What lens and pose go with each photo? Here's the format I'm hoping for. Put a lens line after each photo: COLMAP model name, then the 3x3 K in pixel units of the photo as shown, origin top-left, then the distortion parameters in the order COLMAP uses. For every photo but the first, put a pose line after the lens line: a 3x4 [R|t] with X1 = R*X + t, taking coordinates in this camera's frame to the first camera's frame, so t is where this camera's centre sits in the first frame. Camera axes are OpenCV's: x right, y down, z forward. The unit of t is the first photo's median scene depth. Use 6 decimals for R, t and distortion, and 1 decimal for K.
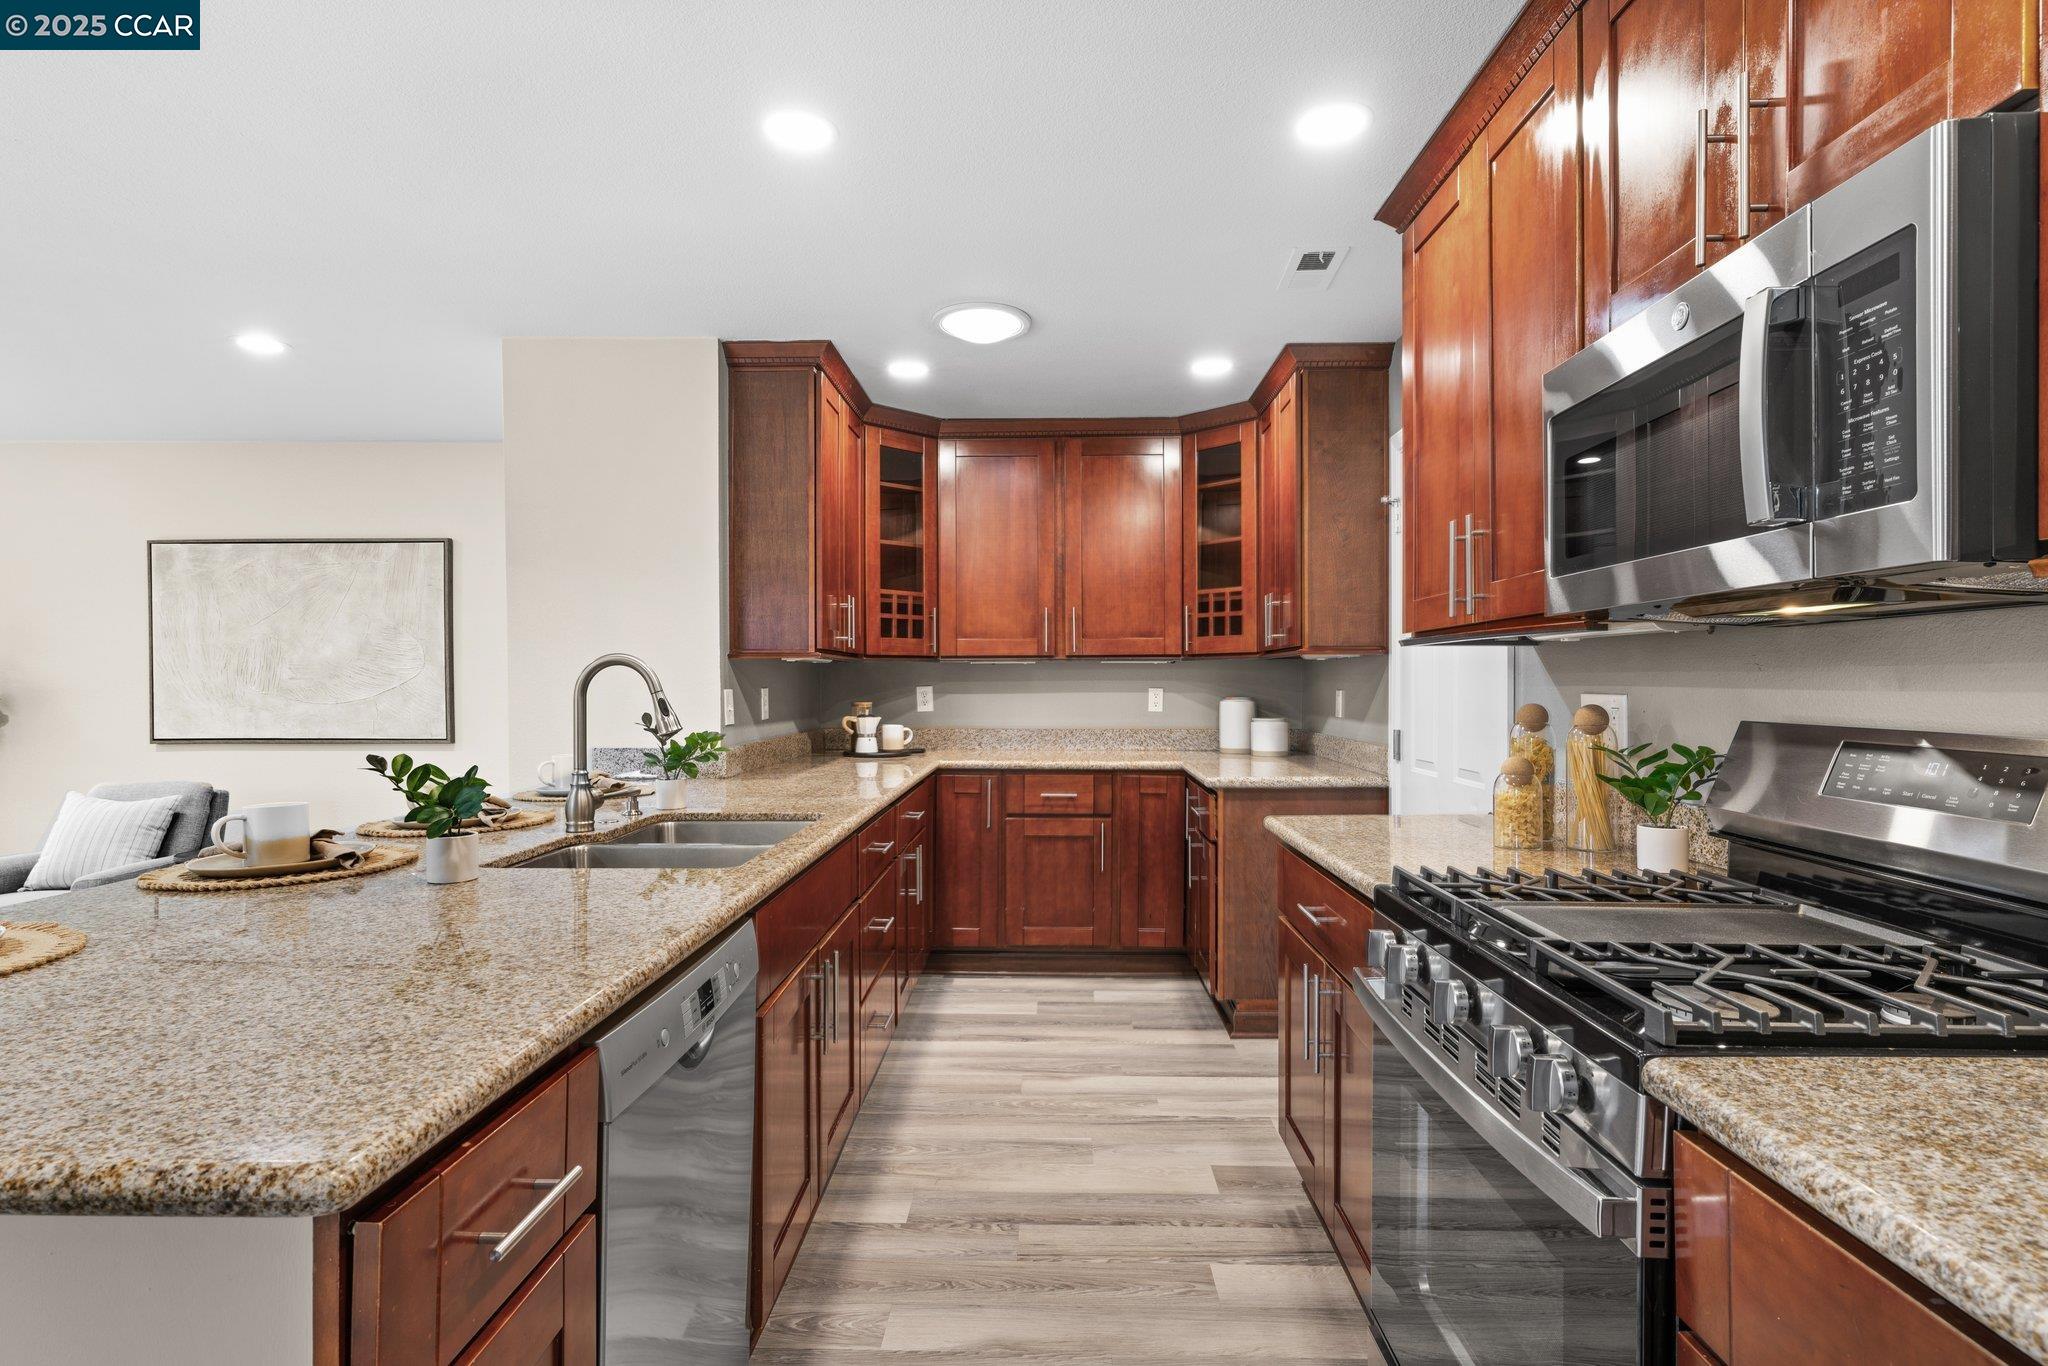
lens RADIAL K [[1021.1, 0, 1028.2], [0, 1021.1, 684.3], [0, 0, 1]] dist [0.001517, 0.001188]
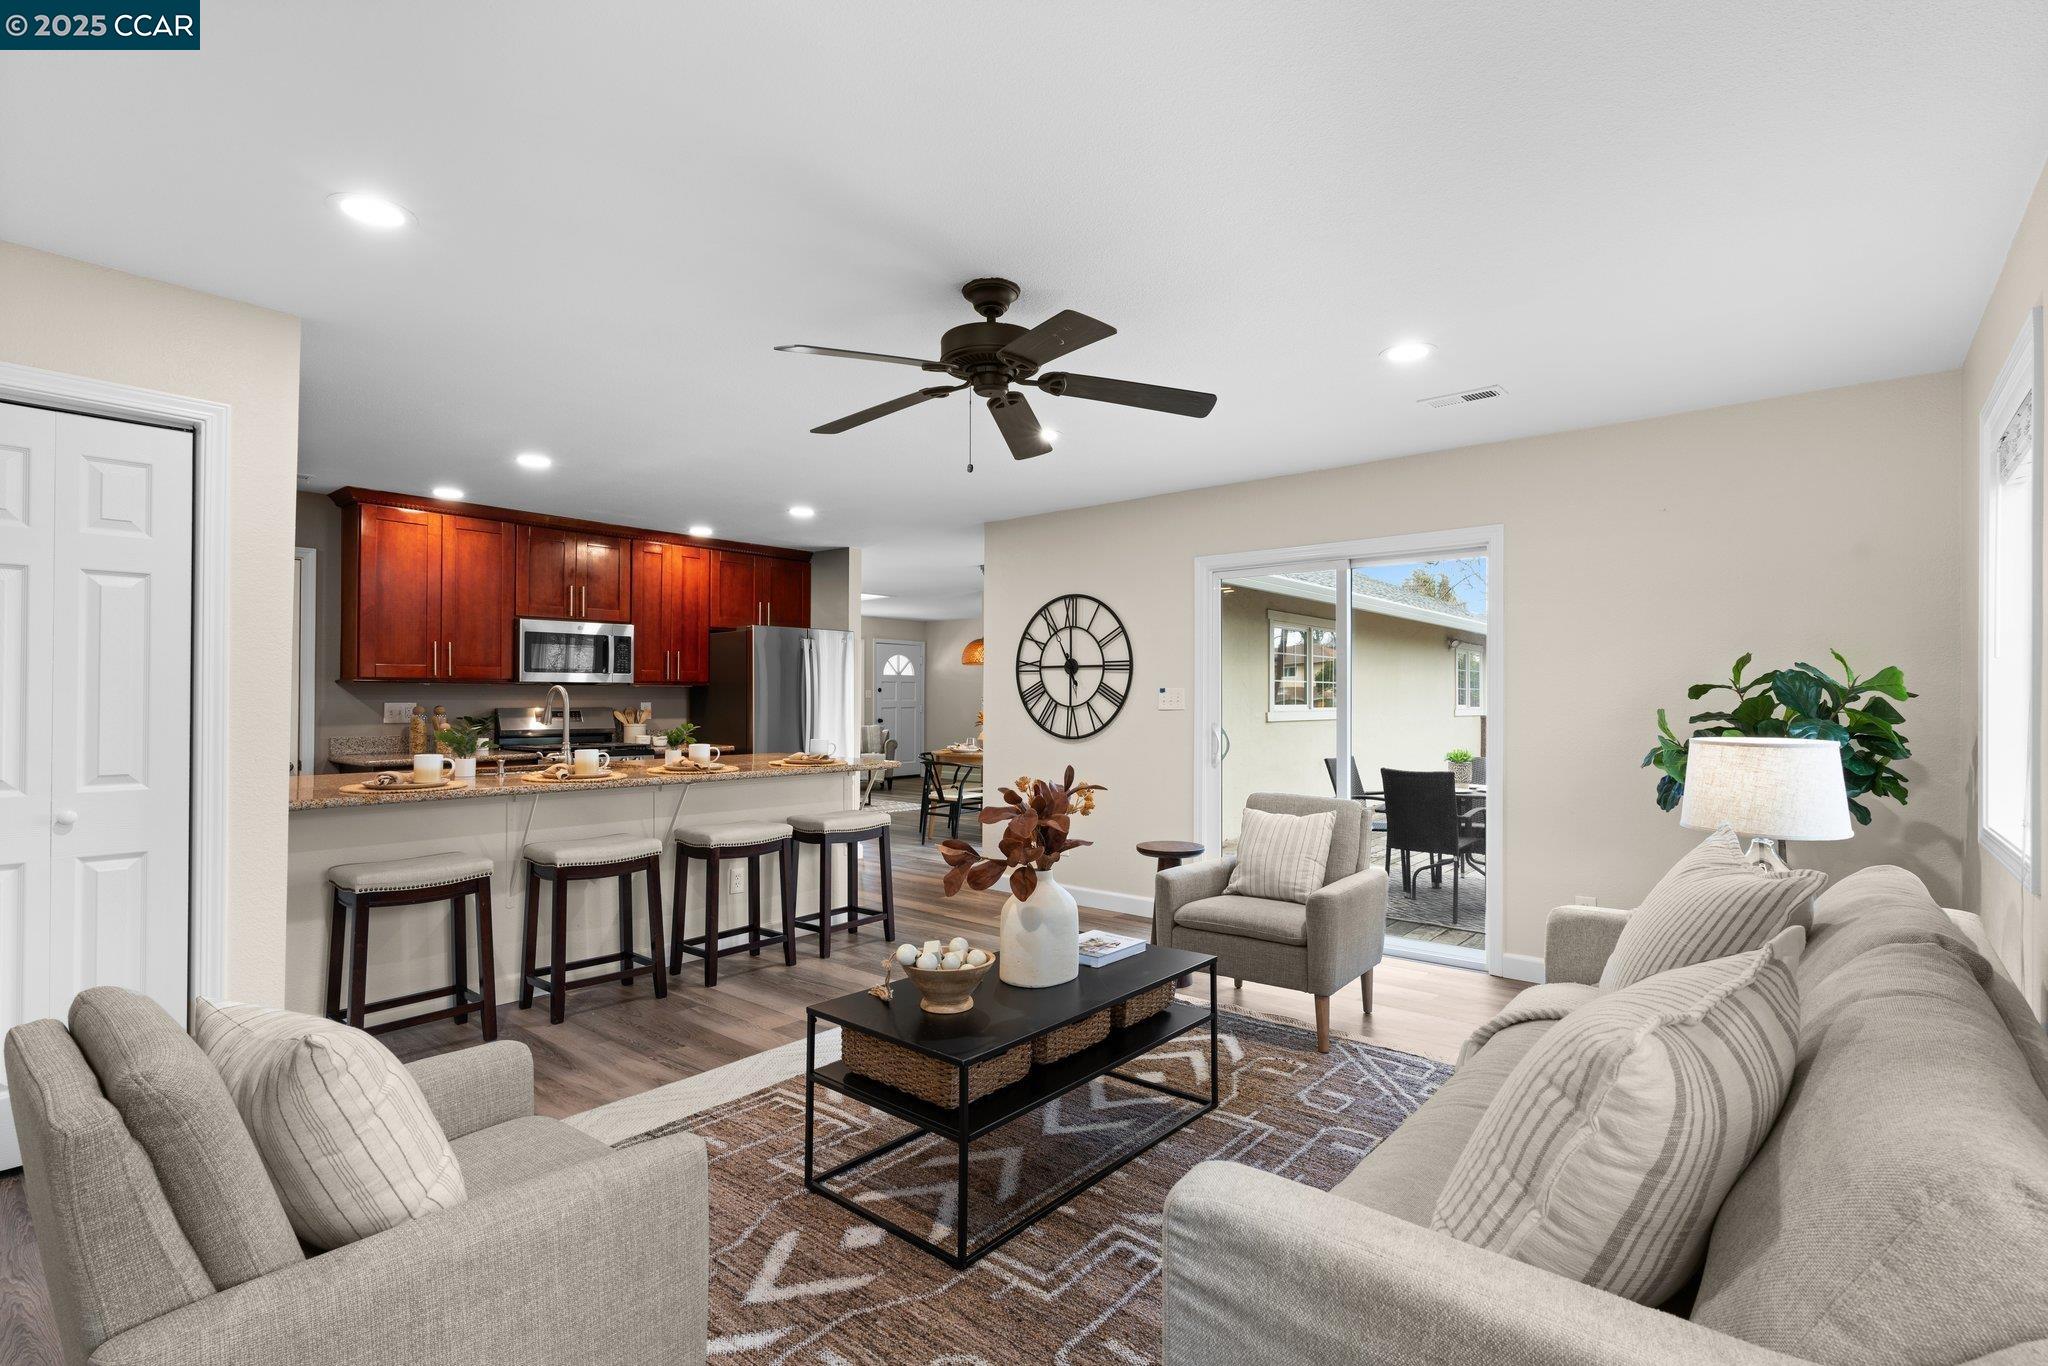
lens RADIAL K [[963.5, 0, 1027.3], [0, 963.5, 681.2], [0, 0, 1]] dist [-0.000421, 0.000289]
pose [[-0.785153, 0.009590, 0.619227, -1.210684], [-0.000676, 0.999866, -0.016342, -0.003537], [-0.619301, -0.013250, -0.785042, 0.997204]]
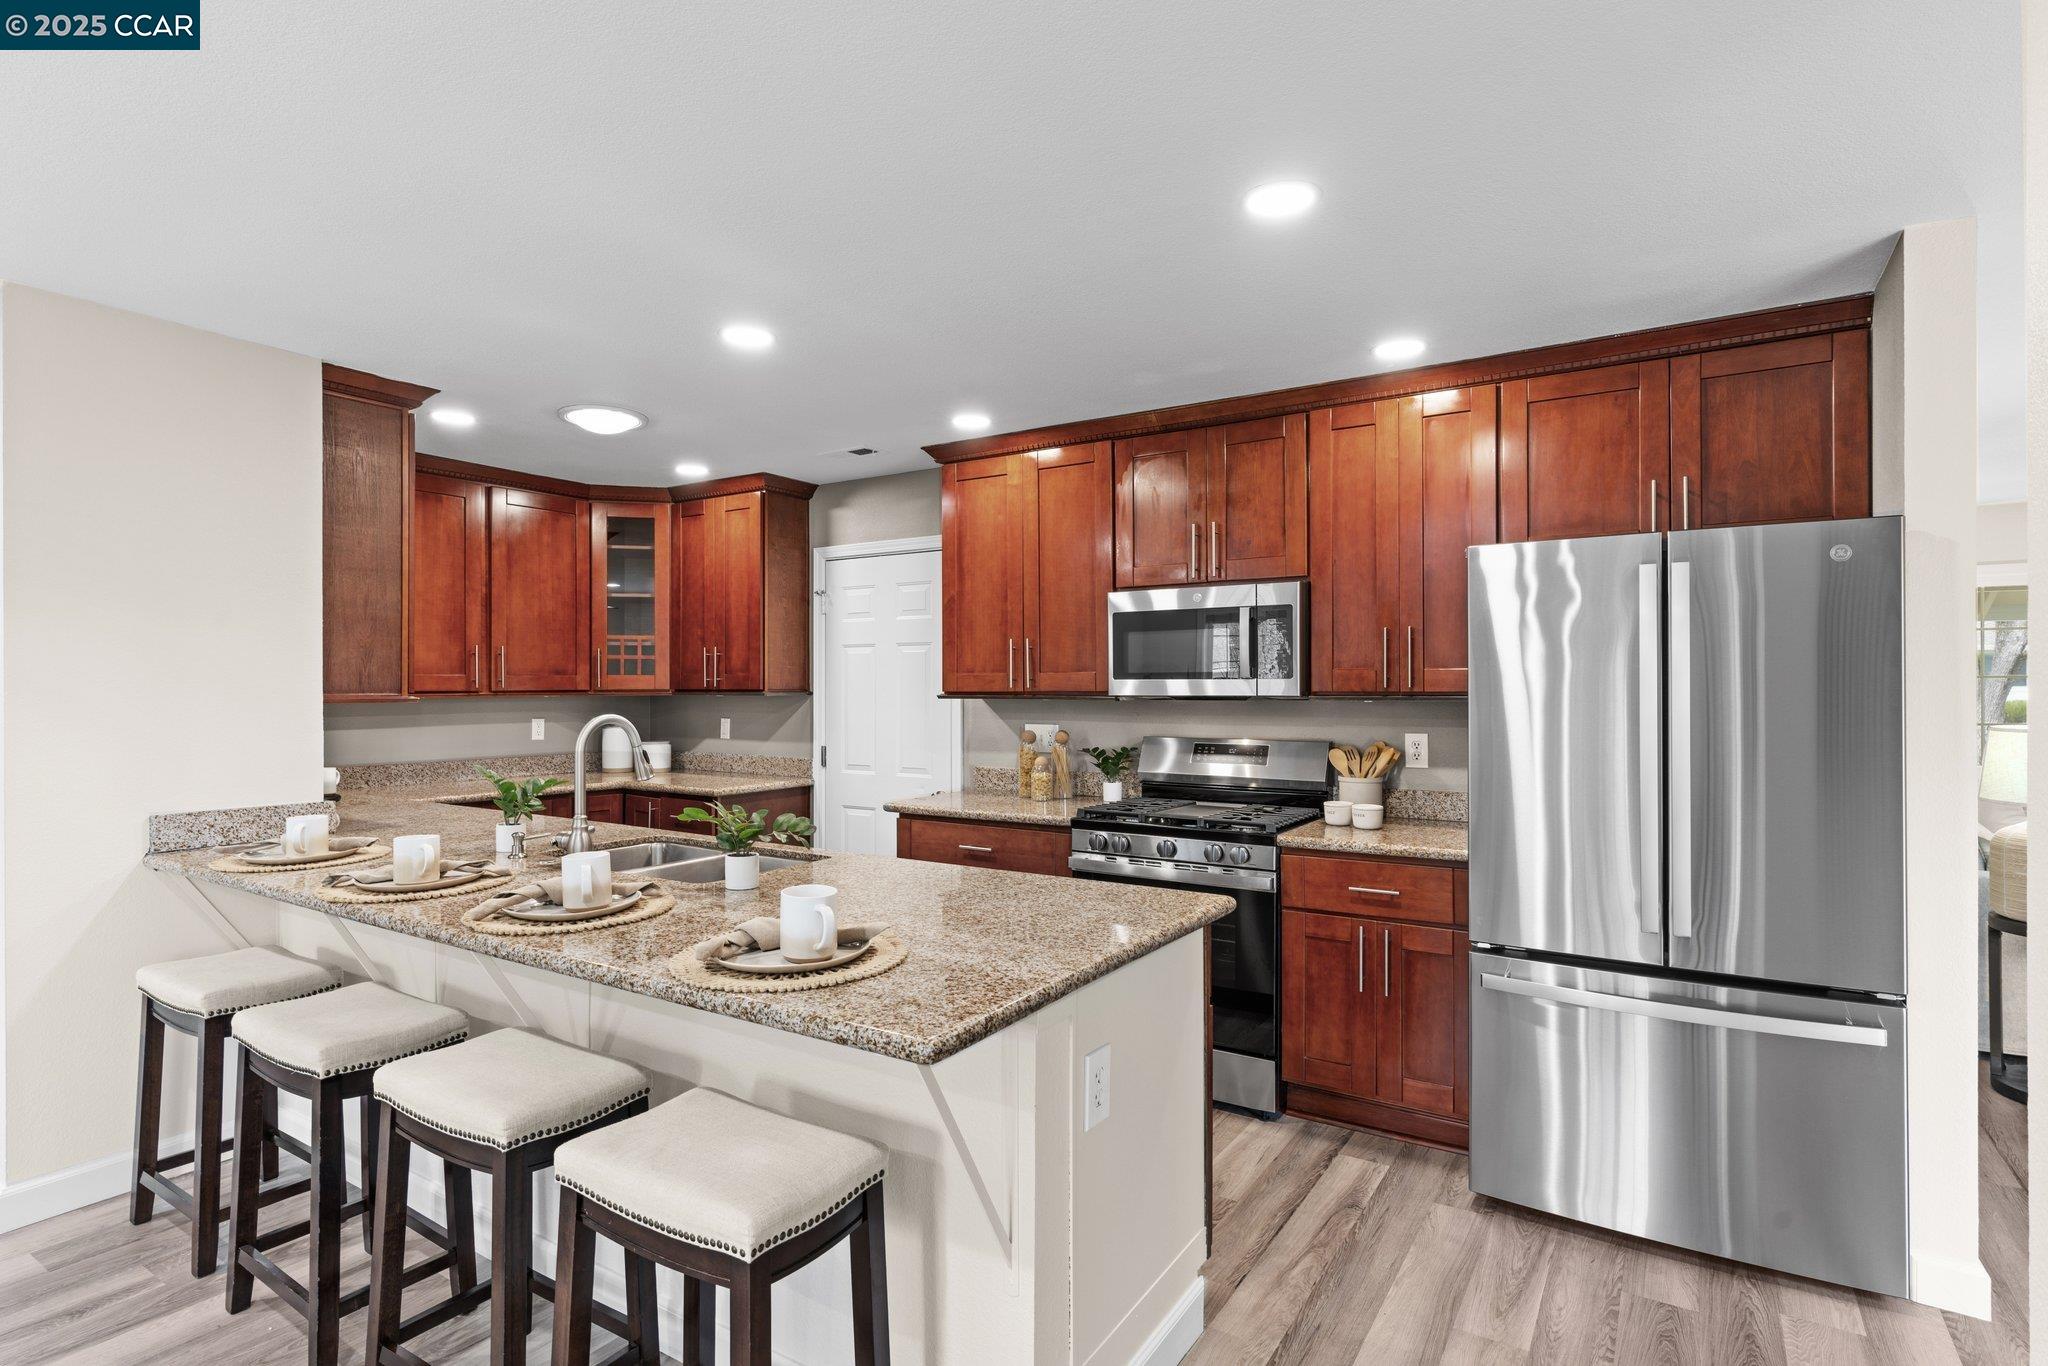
lens RADIAL K [[1021.1, 0, 1028.2], [0, 1021.1, 684.3], [0, 0, 1]] dist [0.001517, 0.001188]
pose [[0.517458, 0.004193, 0.855698, -0.599022], [0.000193, 0.999987, -0.005017, -0.030222], [-0.855709, 0.002761, 0.517450, -0.021786]]
